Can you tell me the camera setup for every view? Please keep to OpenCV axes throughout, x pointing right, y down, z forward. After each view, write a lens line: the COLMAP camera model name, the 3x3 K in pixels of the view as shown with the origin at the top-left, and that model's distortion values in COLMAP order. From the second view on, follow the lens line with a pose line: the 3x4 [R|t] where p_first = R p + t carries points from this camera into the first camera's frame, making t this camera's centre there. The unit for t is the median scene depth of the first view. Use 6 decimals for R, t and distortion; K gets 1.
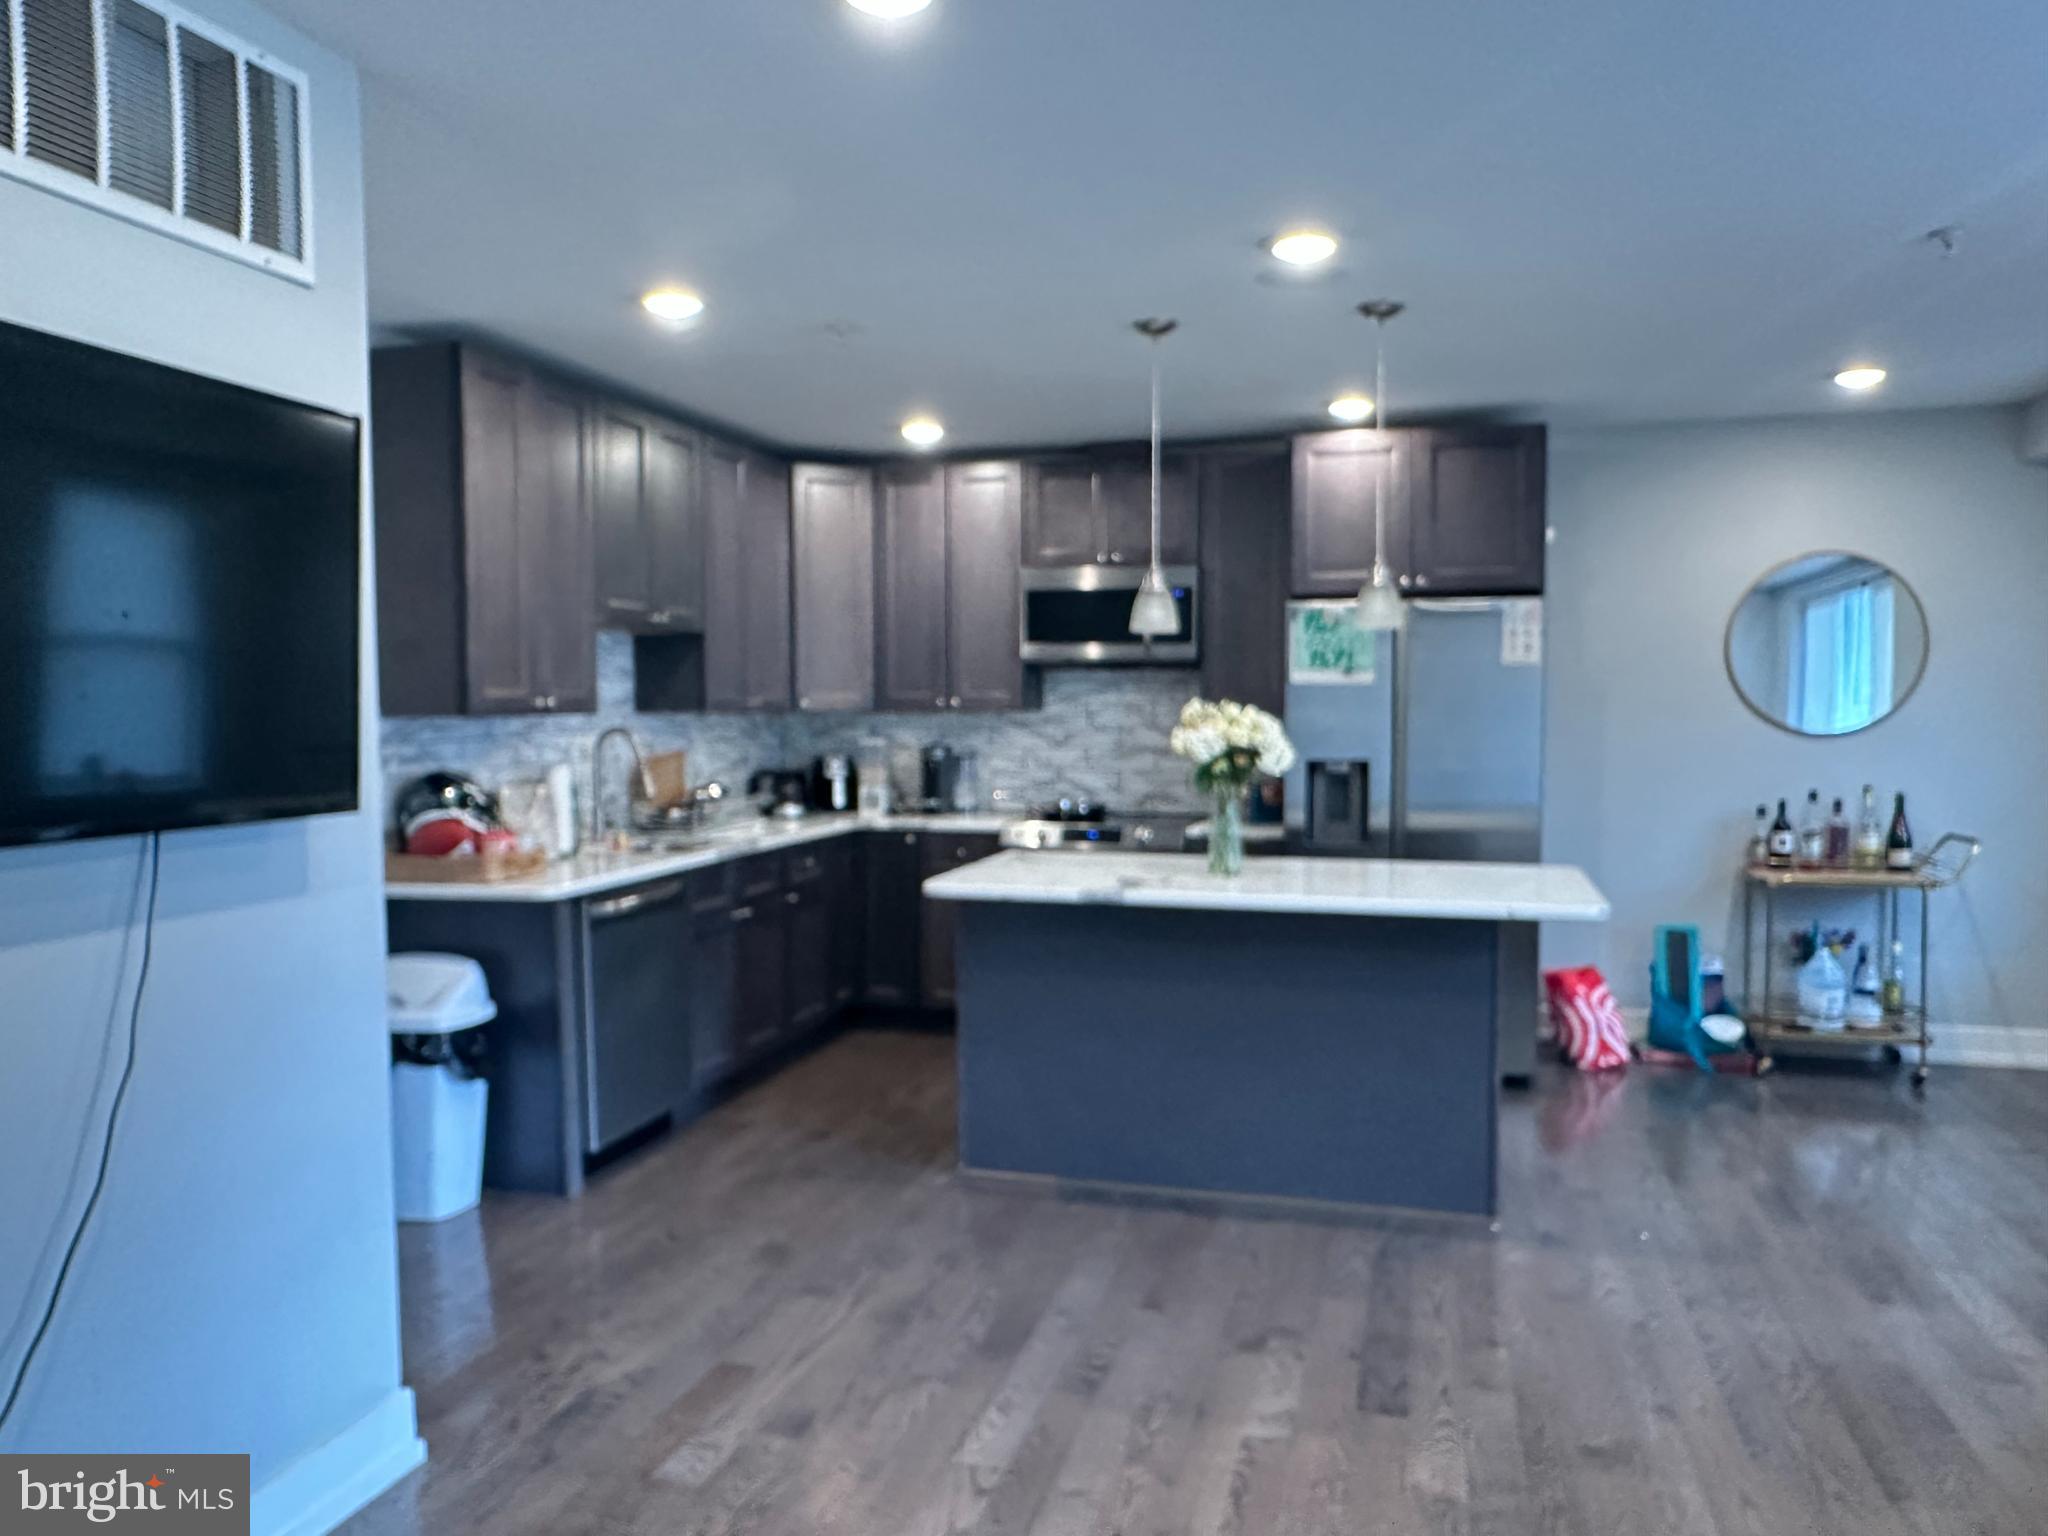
lens RADIAL K [[1448.5, 0, 1010.7], [0, 1448.5, 801.0], [0, 0, 1]] dist [-0.010484, -0.006751]
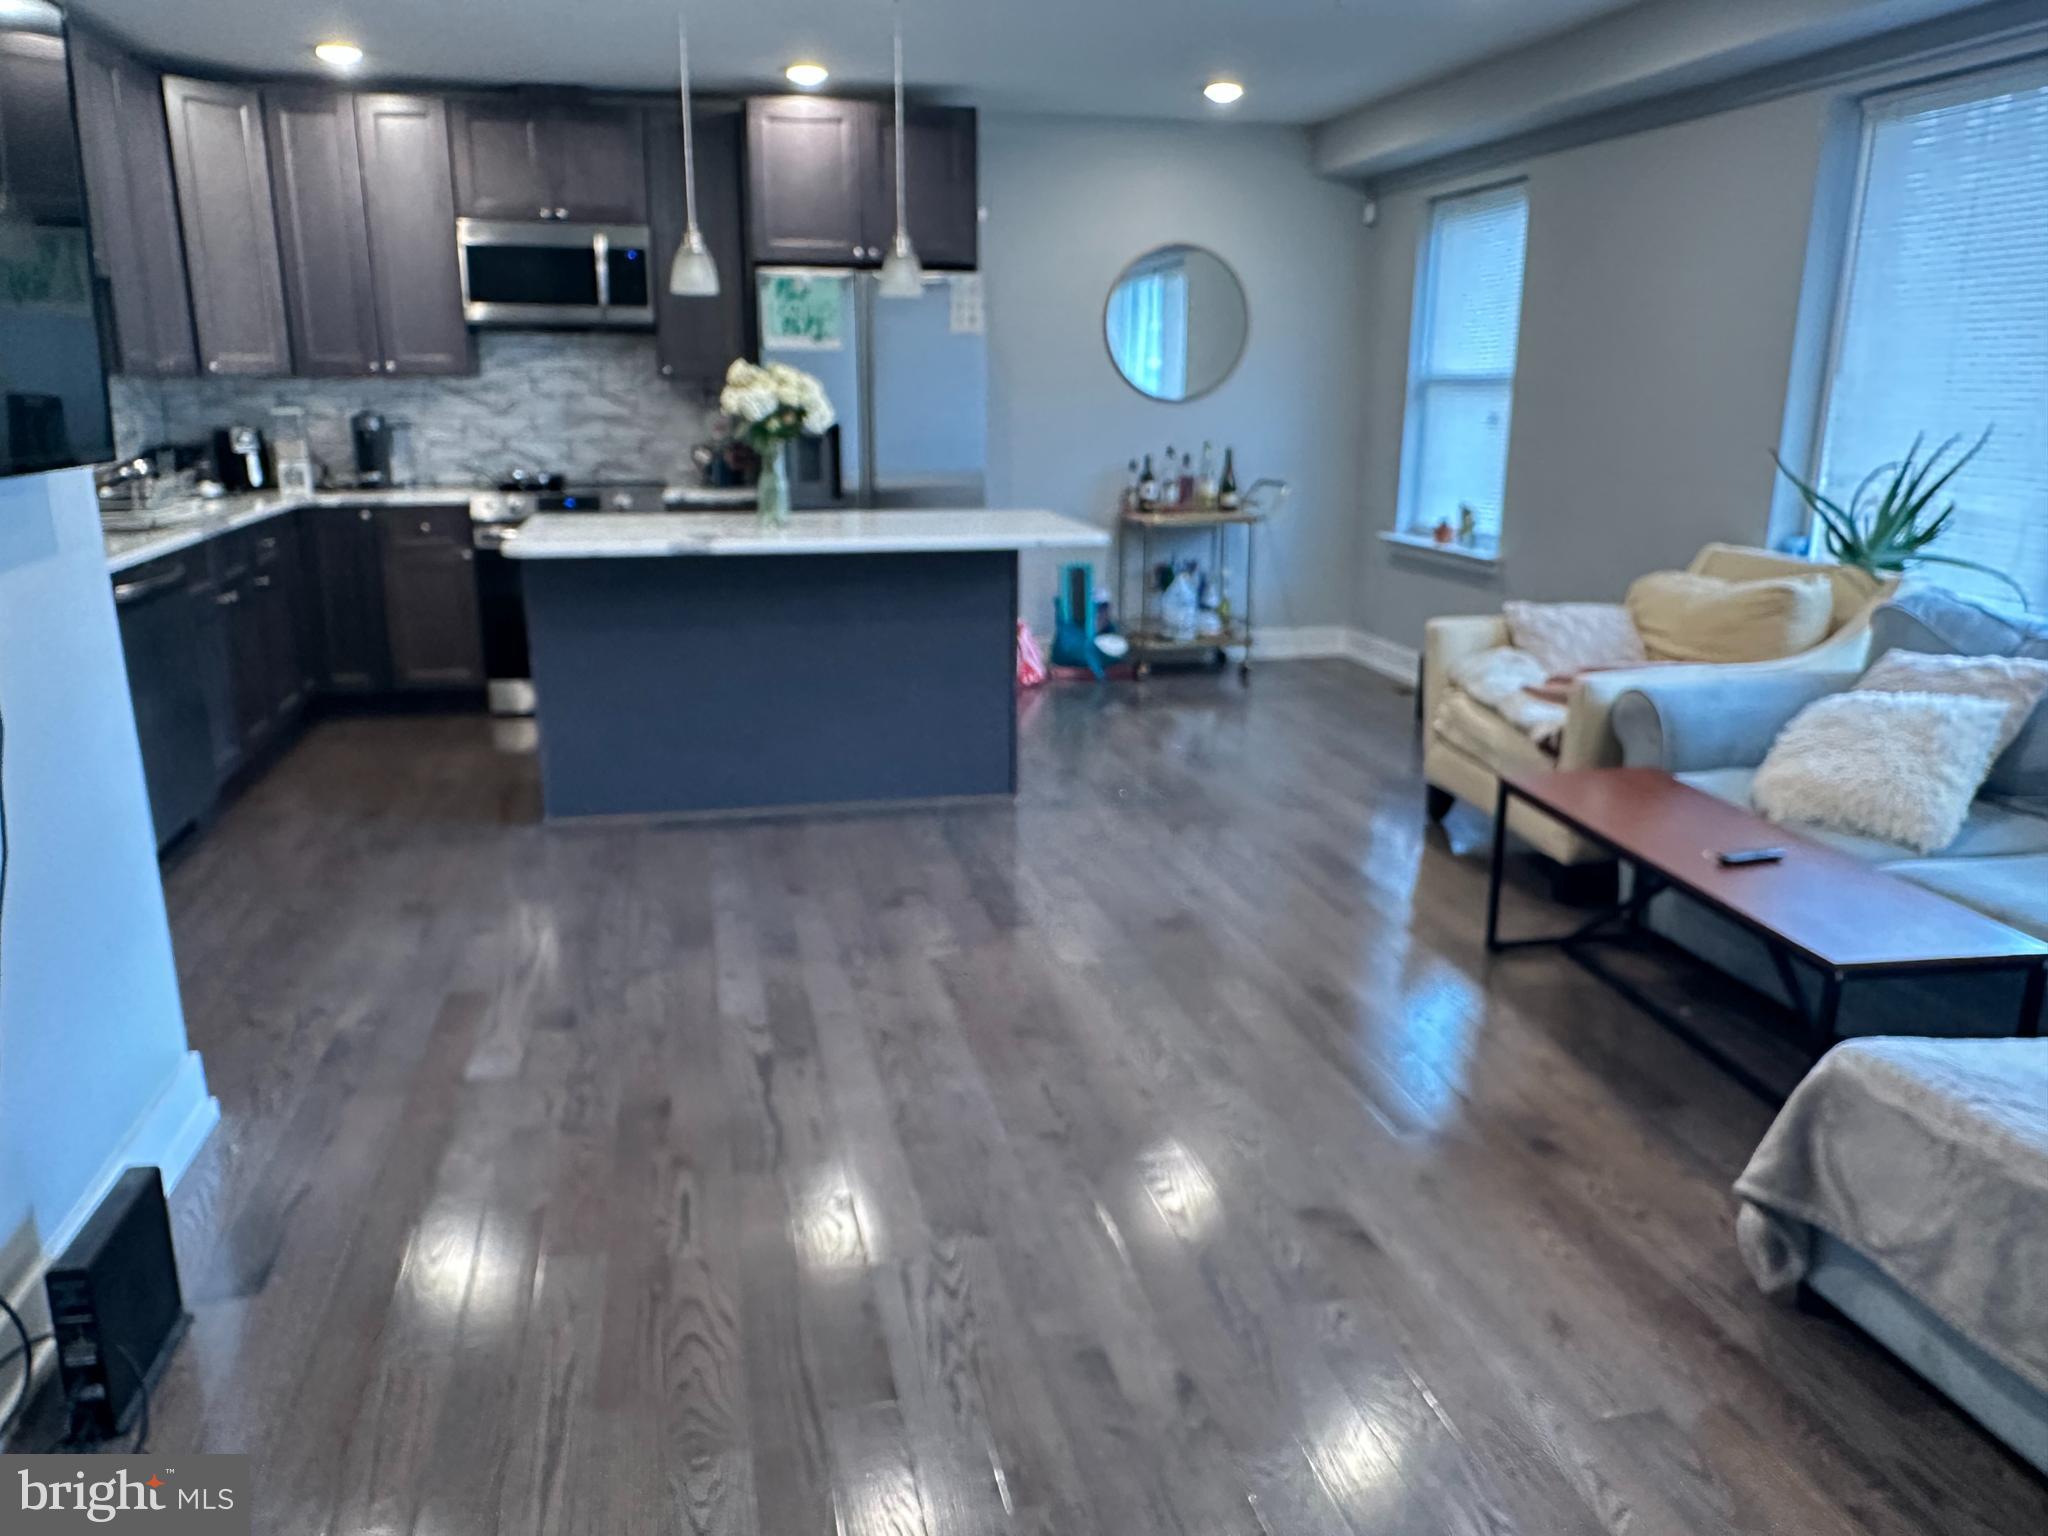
lens RADIAL K [[1448.5, 0, 1006.0], [0, 1448.5, 797.3], [0, 0, 1]] dist [-0.010484, -0.006751]
pose [[0.879657, -0.124749, 0.458956, -0.179844], [0.025787, 0.976078, 0.215885, 0.014971], [-0.474908, -0.178070, 0.861831, -0.054367]]
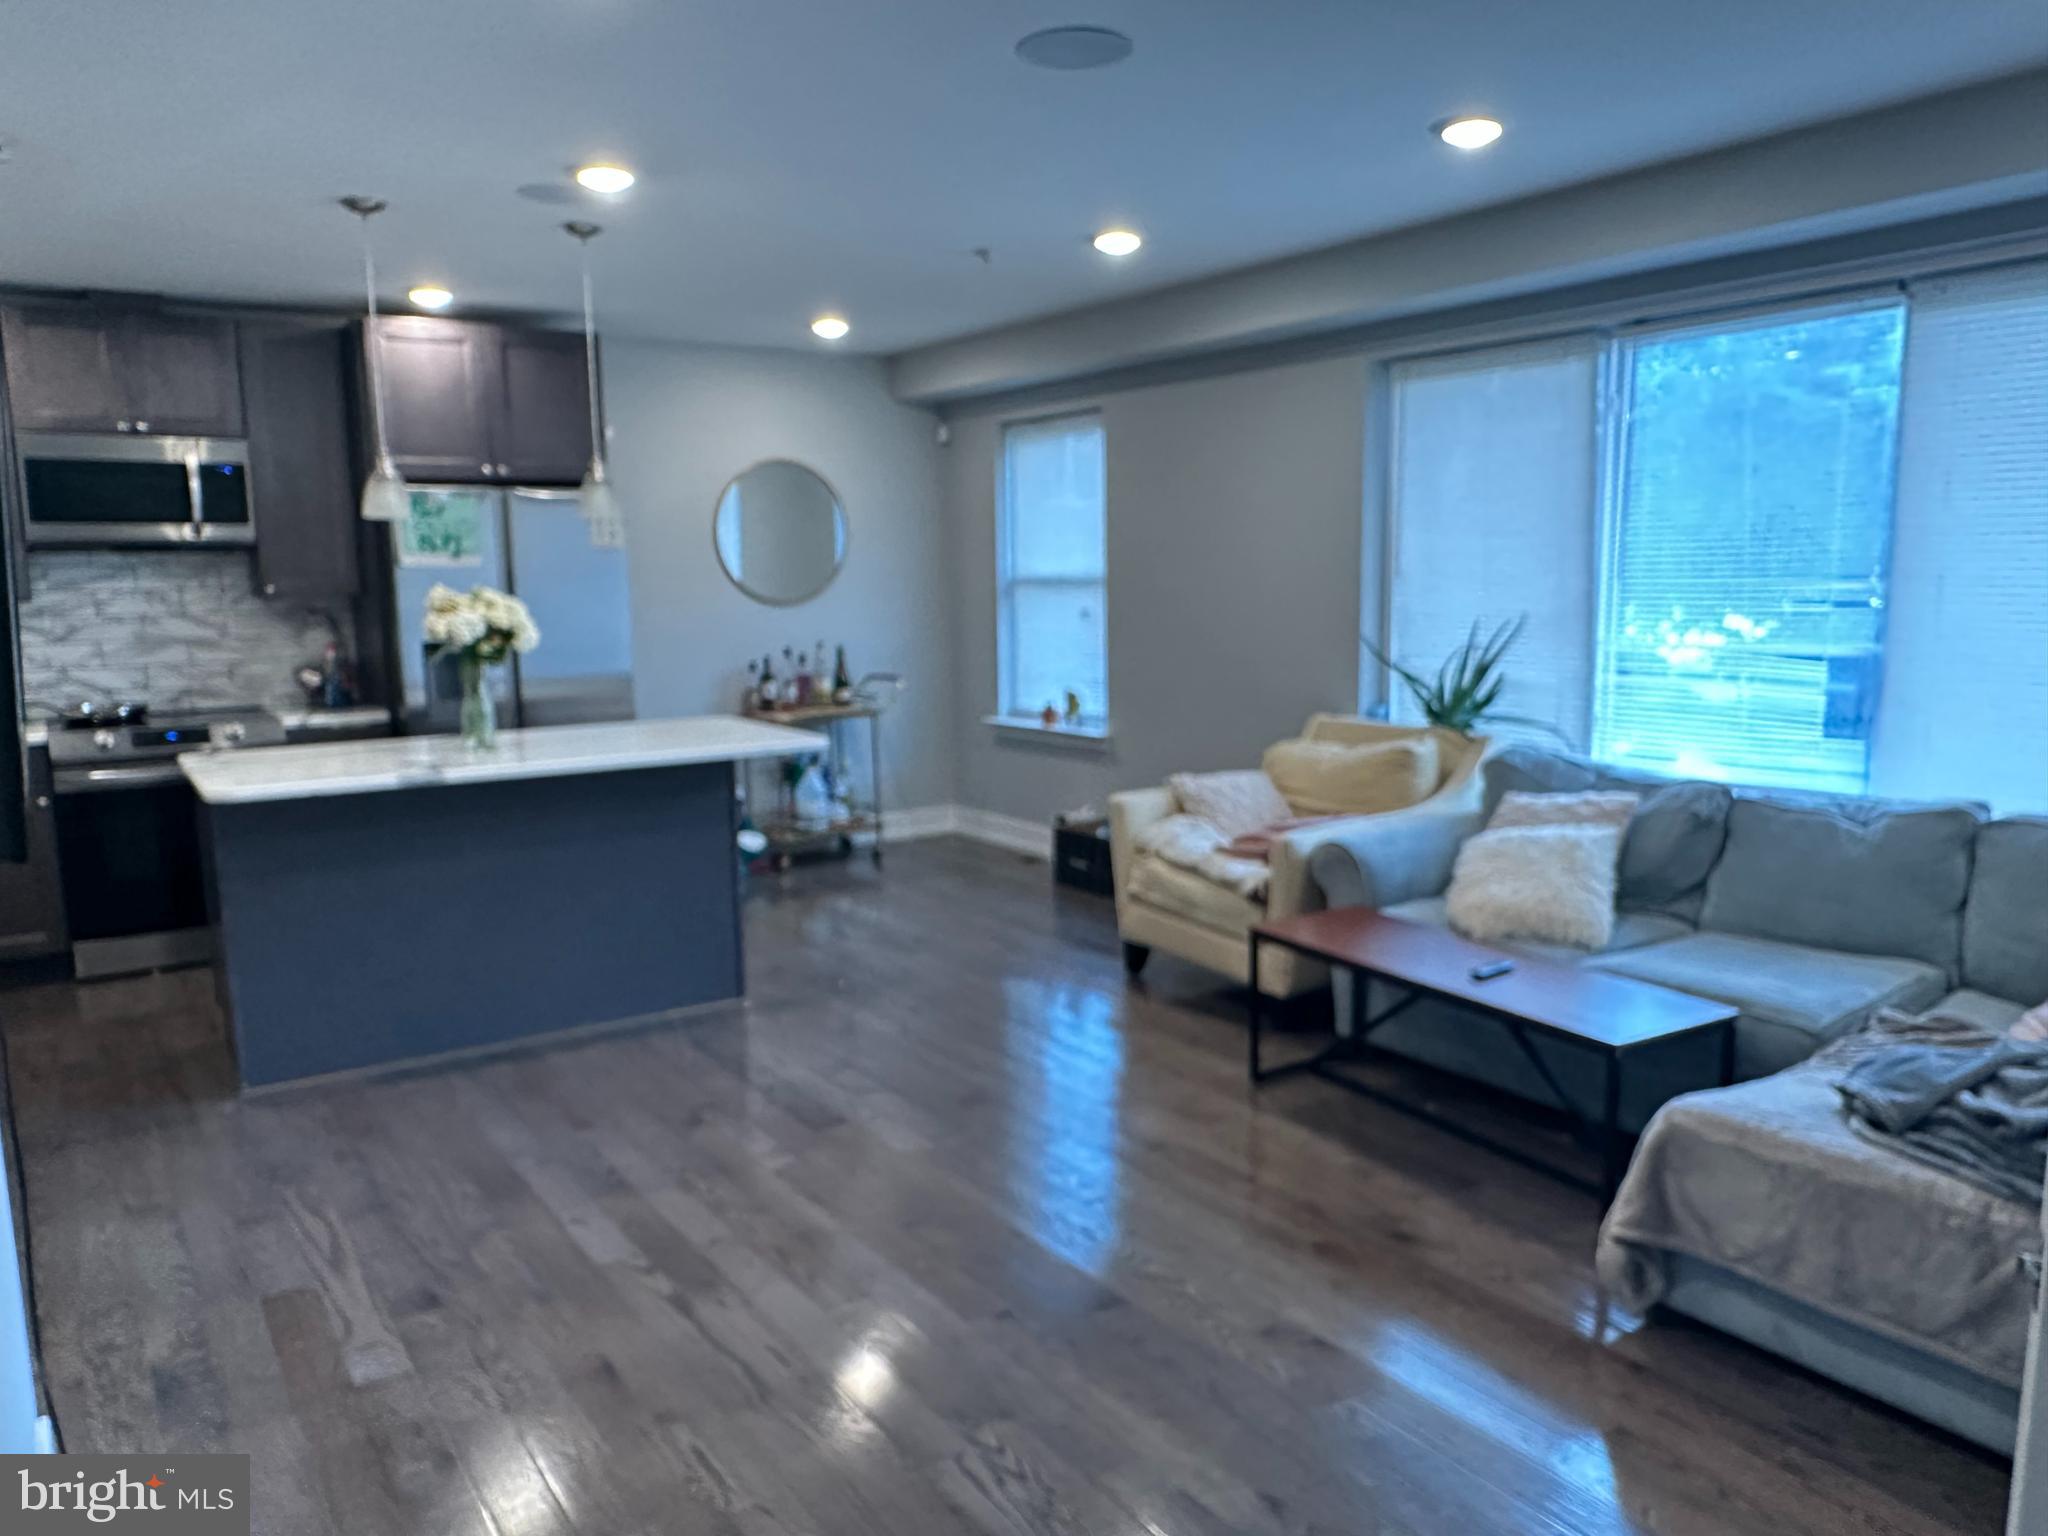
lens RADIAL K [[1448.5, 0, 1005.0], [0, 1448.5, 804.0], [0, 0, 1]] dist [-0.010484, -0.006751]
pose [[0.644328, -0.129939, 0.753629, -0.322520], [0.064663, 0.991187, 0.115614, -0.006119], [-0.762010, -0.025761, 0.647052, 0.014945]]
